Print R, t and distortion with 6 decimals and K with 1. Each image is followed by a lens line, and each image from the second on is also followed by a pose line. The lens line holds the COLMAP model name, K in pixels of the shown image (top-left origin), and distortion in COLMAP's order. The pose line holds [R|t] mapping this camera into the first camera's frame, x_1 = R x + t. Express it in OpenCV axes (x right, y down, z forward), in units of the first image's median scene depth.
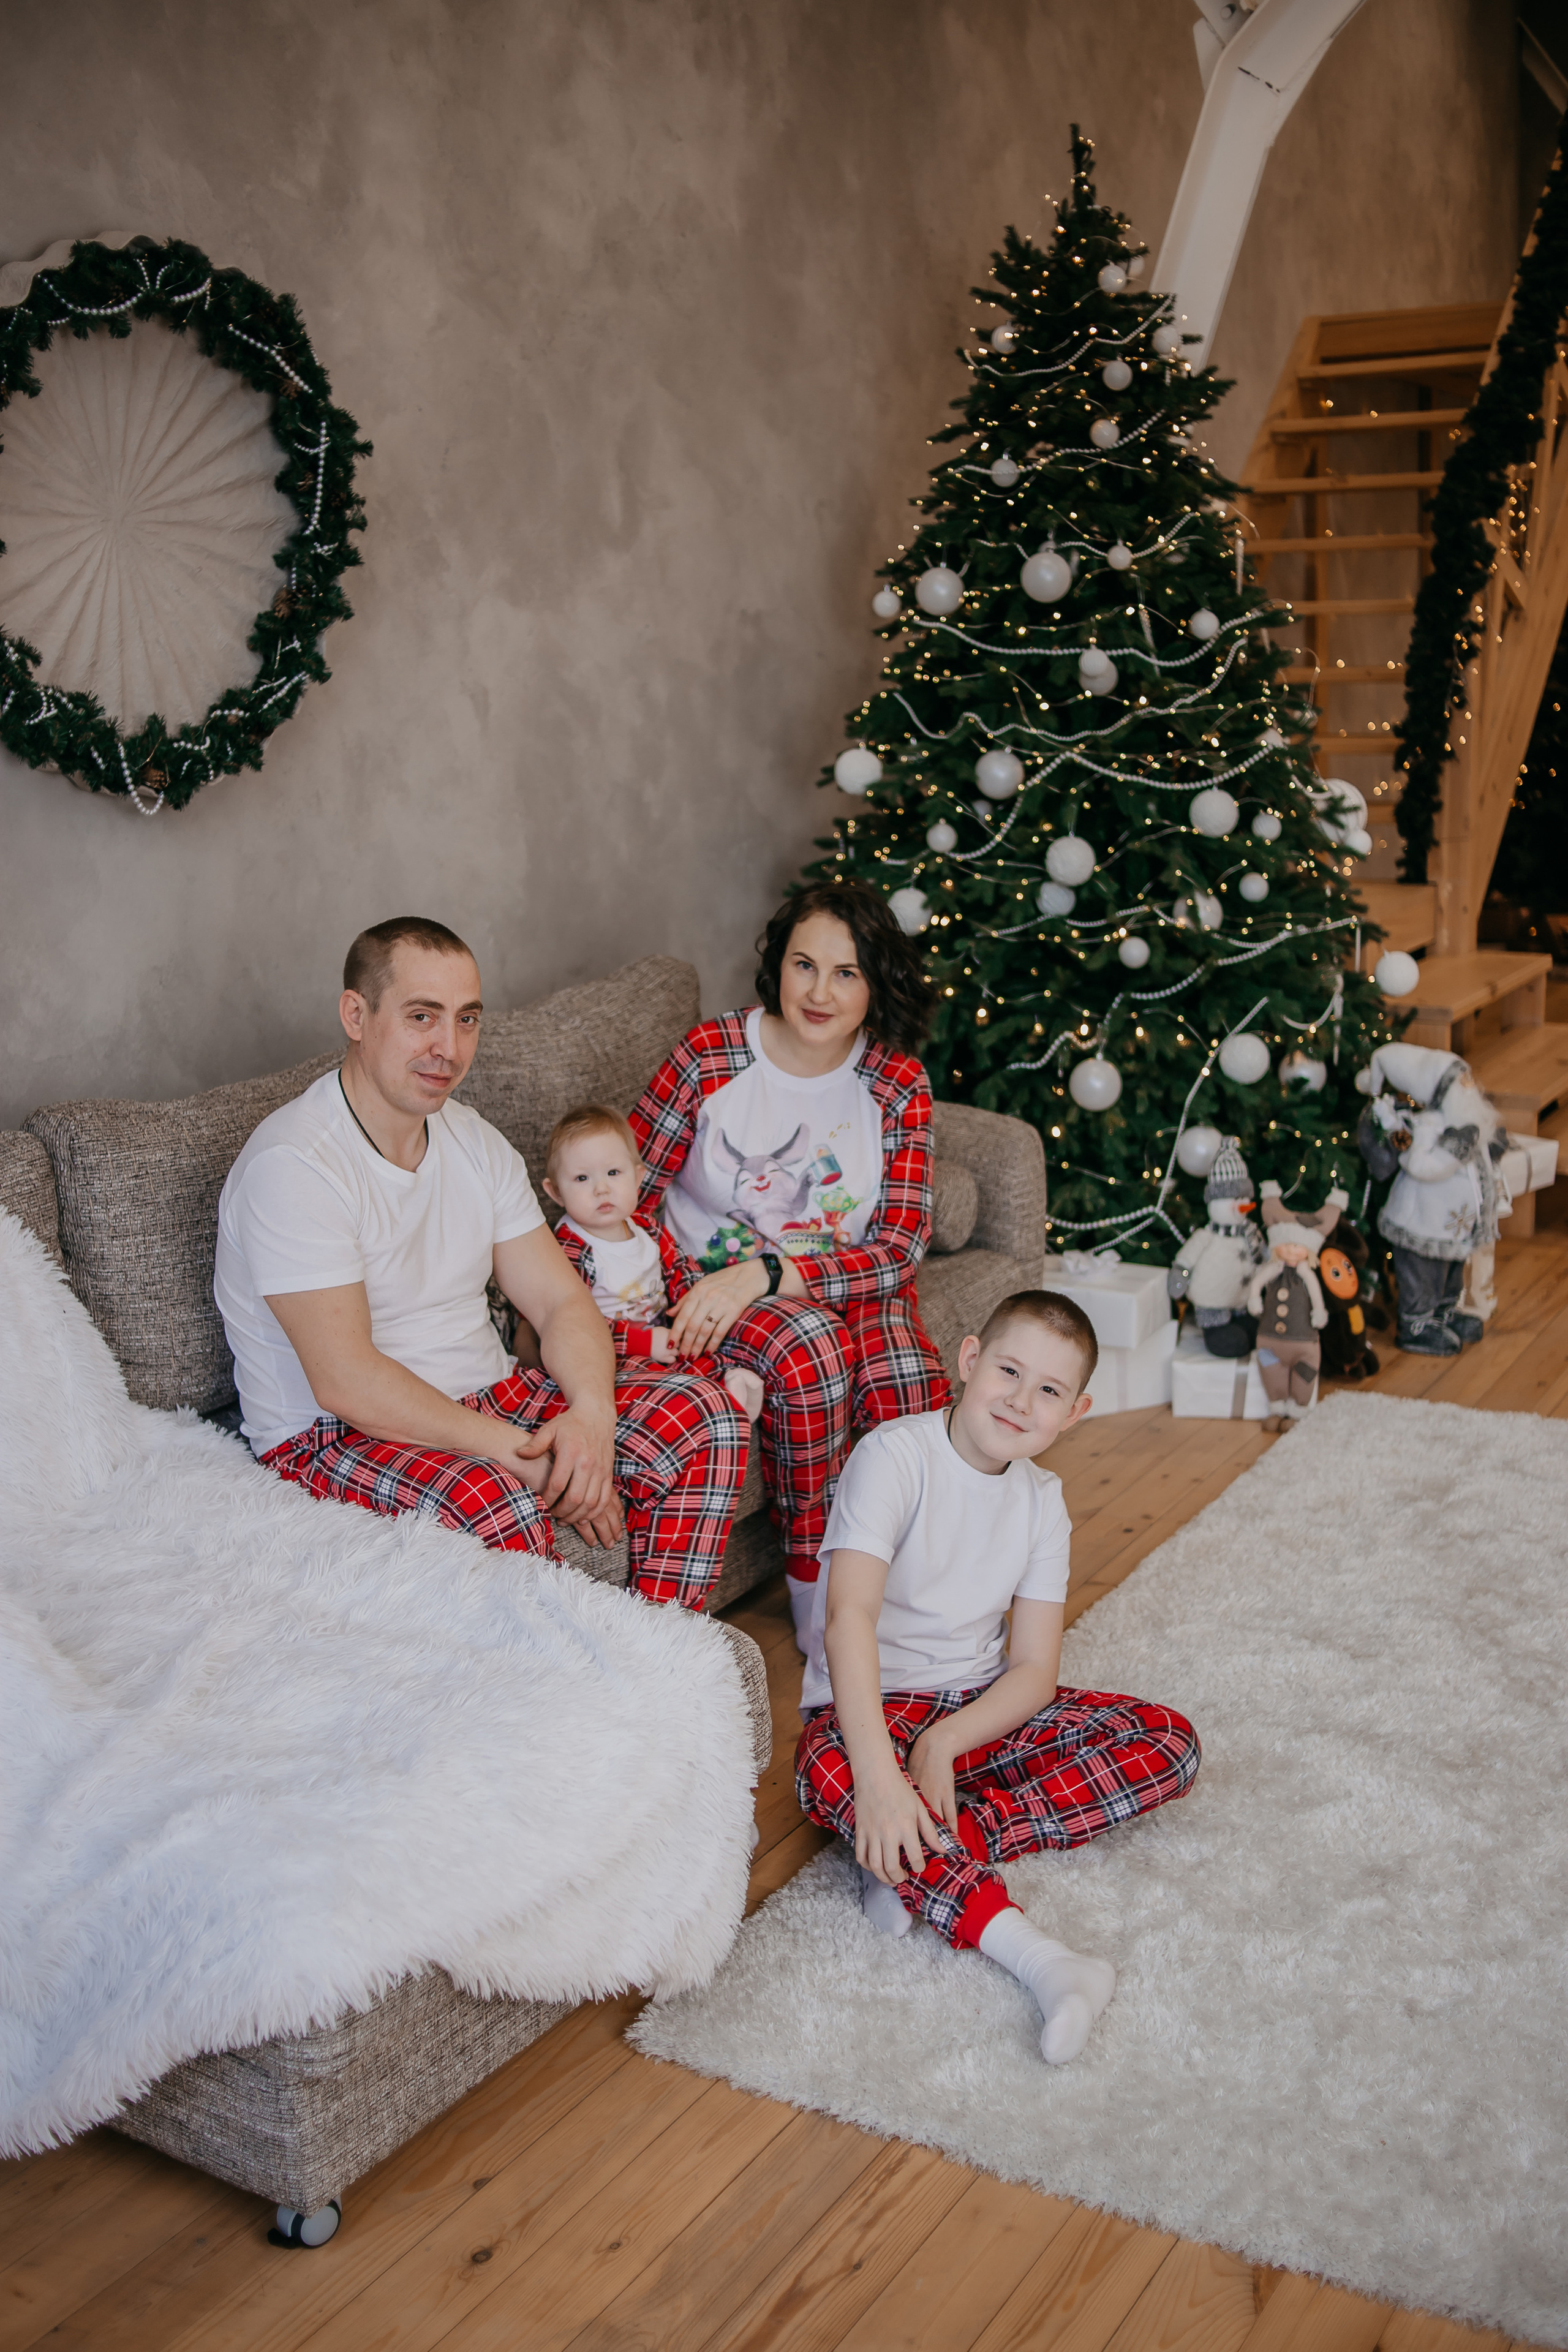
lens RADIAL K [[2171.6, 0, 784.0], [0, 2171.6, 1176.0], [0, 0, 1]] dist [-0.174469, 0.119486]
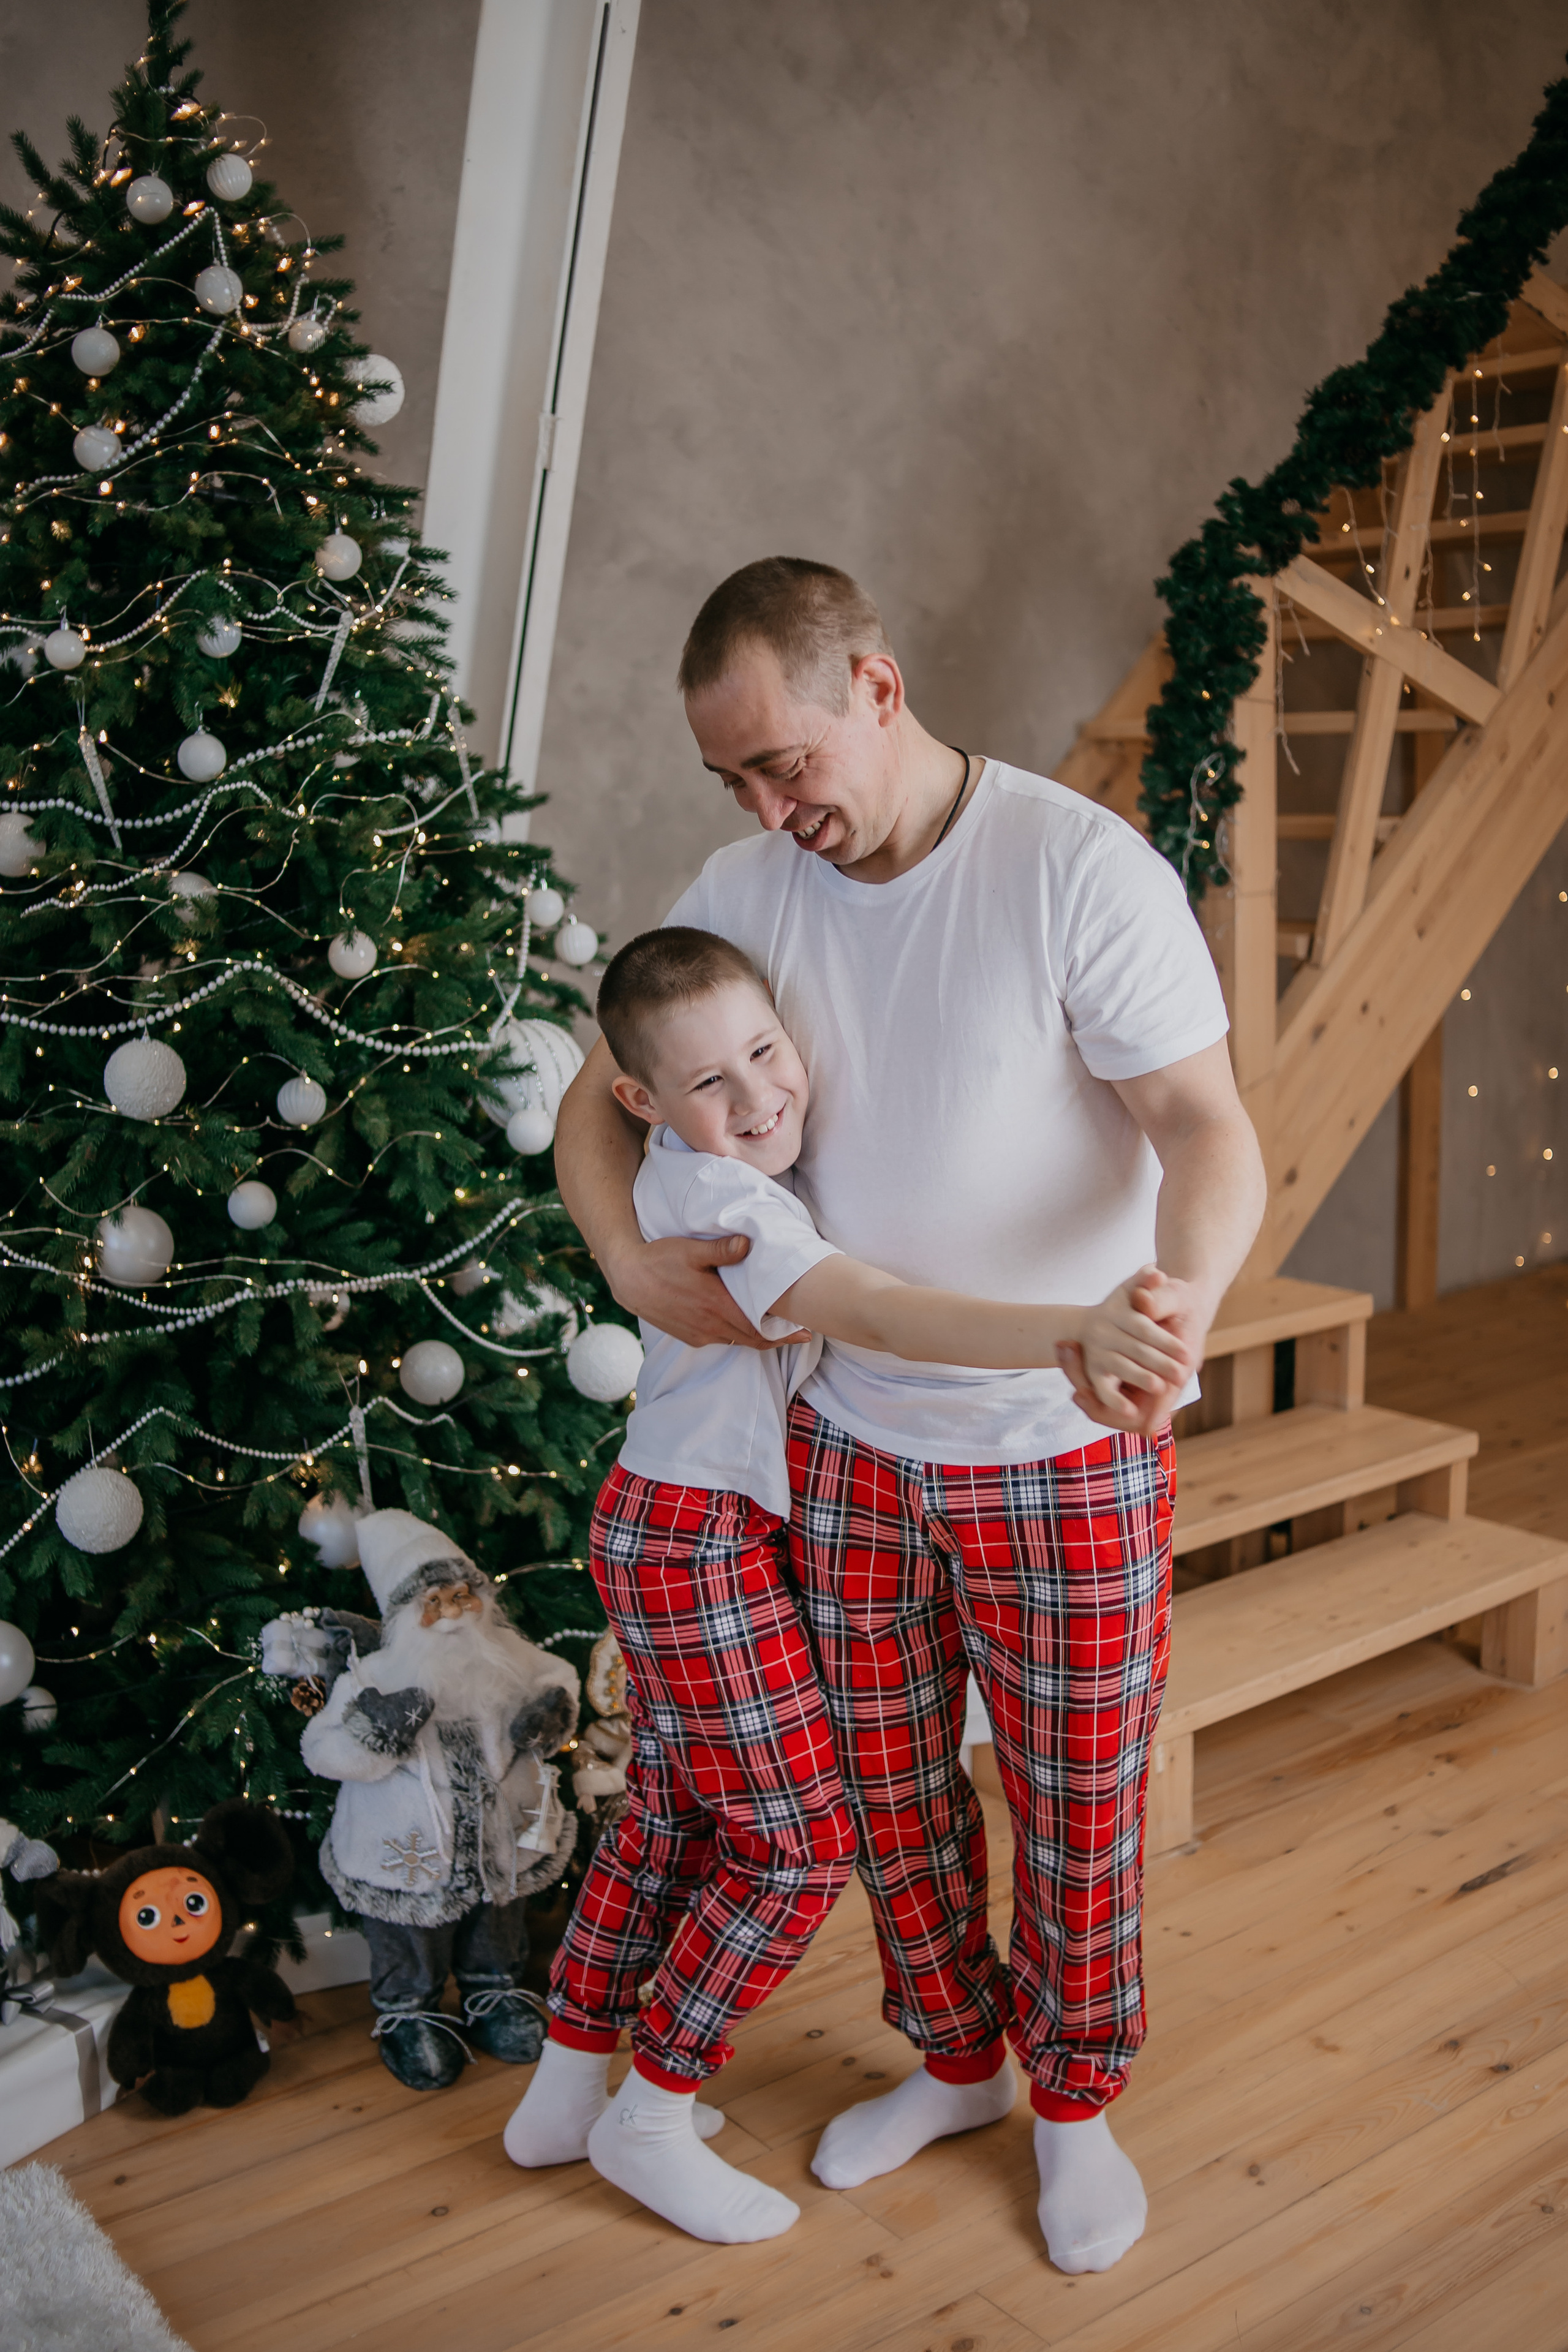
lens RADIAL K [[2171.6, 0, 784.0], [0, 2171.6, 1176.0], [0, 0, 1]] dist [-0.174469, 0.119486]
pose [[0.939412, 0.083157, -0.332550, 0.568560], [-0.097187, 0.994933, -0.025747, -0.146361], [0.328724, 0.056507, 0.942734, 0.512923]]
